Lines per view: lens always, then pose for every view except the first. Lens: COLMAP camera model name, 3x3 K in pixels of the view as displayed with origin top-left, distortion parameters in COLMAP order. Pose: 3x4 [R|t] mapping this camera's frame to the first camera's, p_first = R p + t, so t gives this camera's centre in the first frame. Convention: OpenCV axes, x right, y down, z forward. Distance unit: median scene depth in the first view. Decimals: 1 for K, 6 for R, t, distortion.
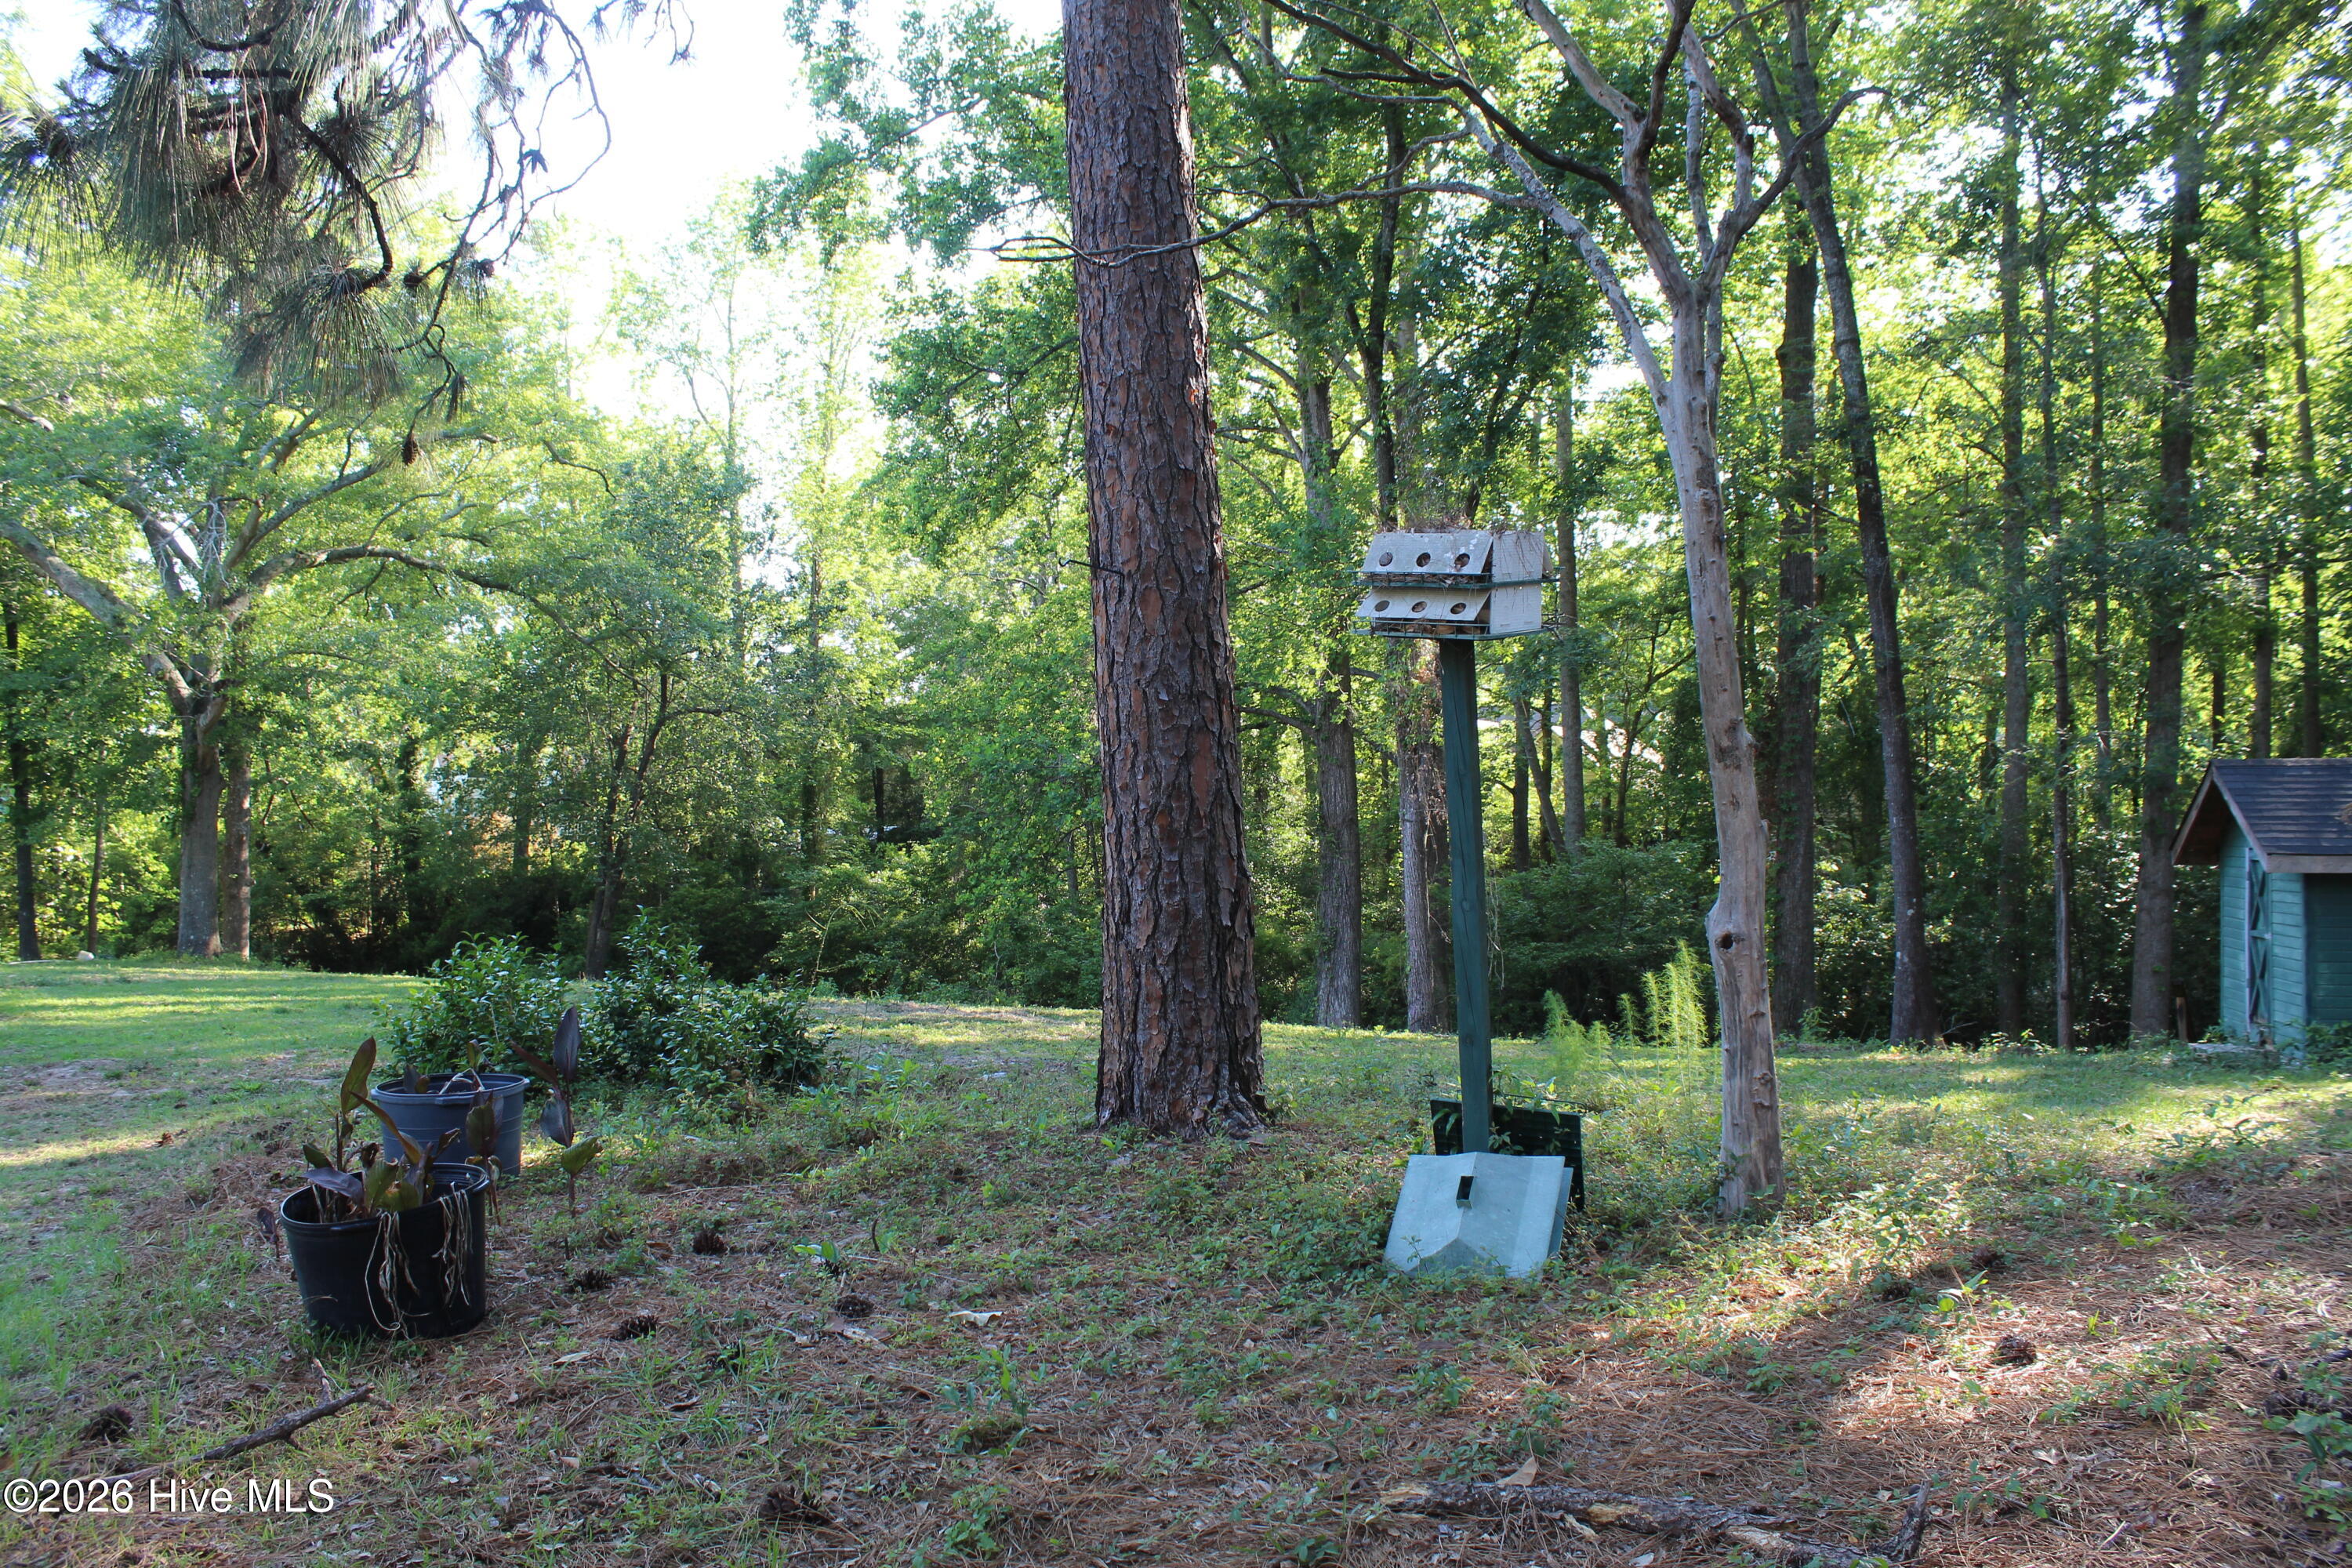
lens RADIAL K [[2013.6, 0, 1176.0], [0, 2013.6, 784.0], [0, 0, 1]] dist [-0.155143, 0.150077]
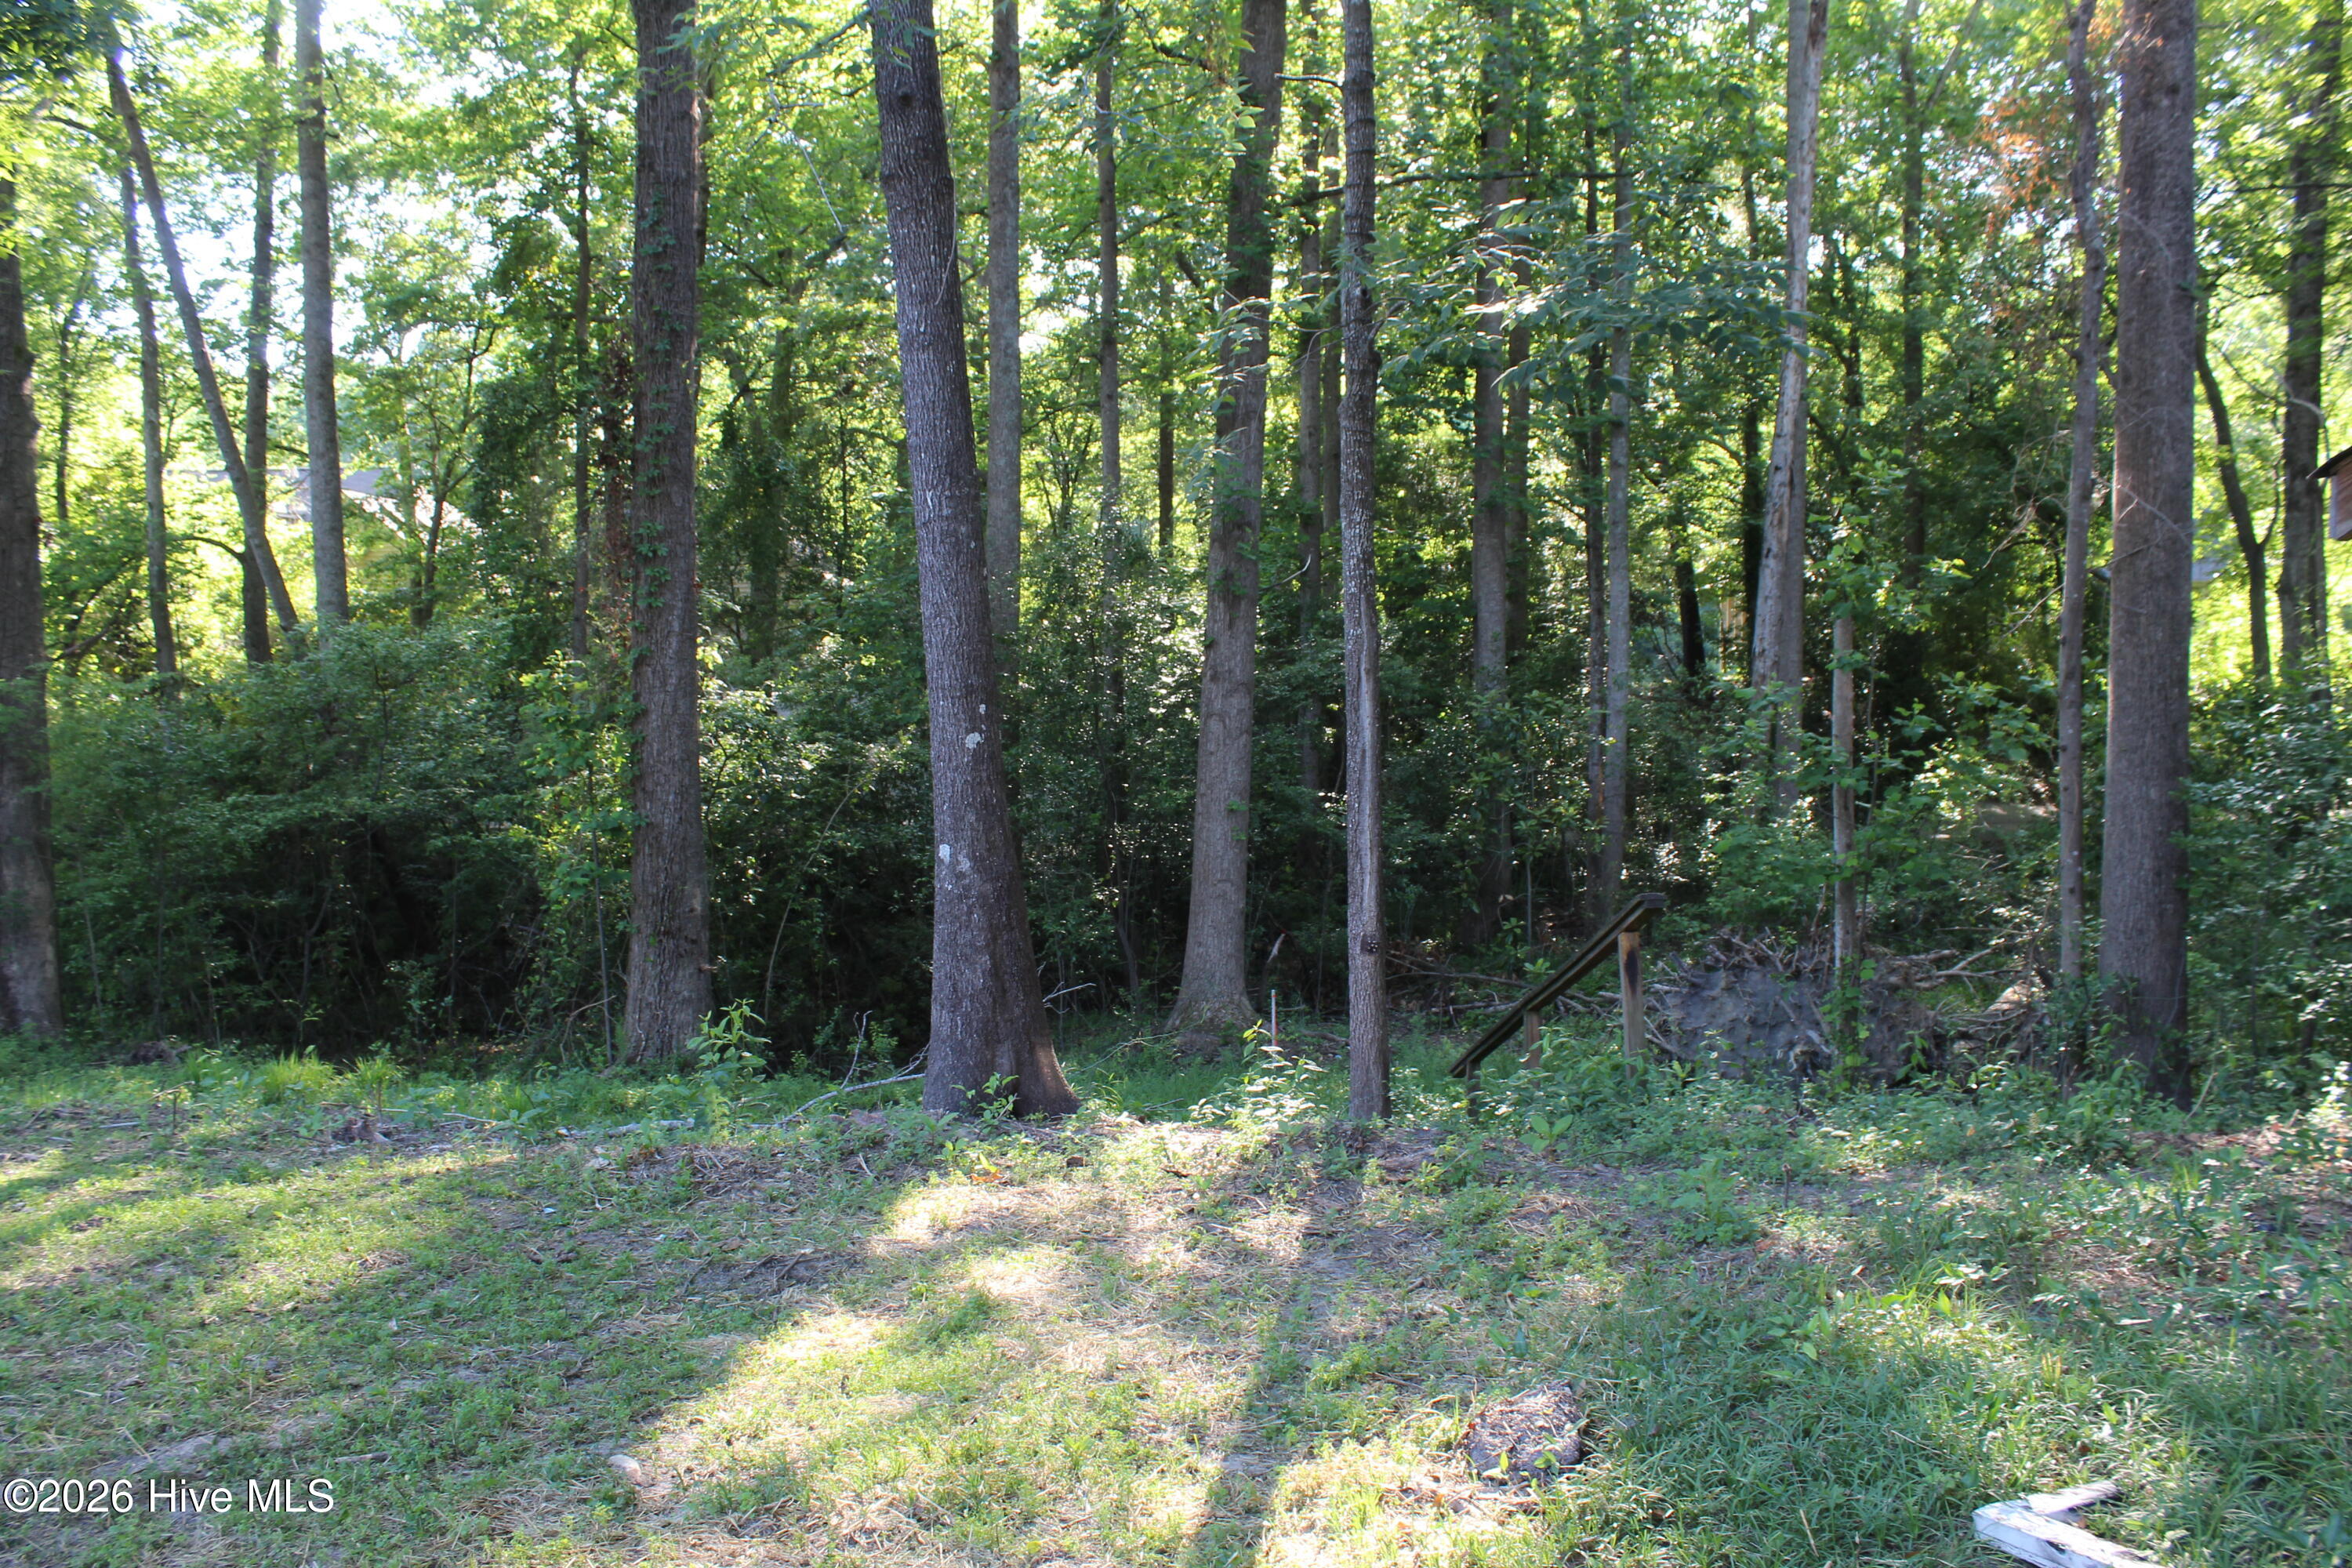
lens RADIAL K [[2013.6, 0, 1176.0], [0, 2013.6, 784.0], [0, 0, 1]] dist [-0.155143, 0.150077]
pose [[0.849992, -0.043230, 0.525019, 0.125275], [-0.006880, 0.995631, 0.093119, 0.022972], [-0.526751, -0.082763, 0.845981, 0.403616]]
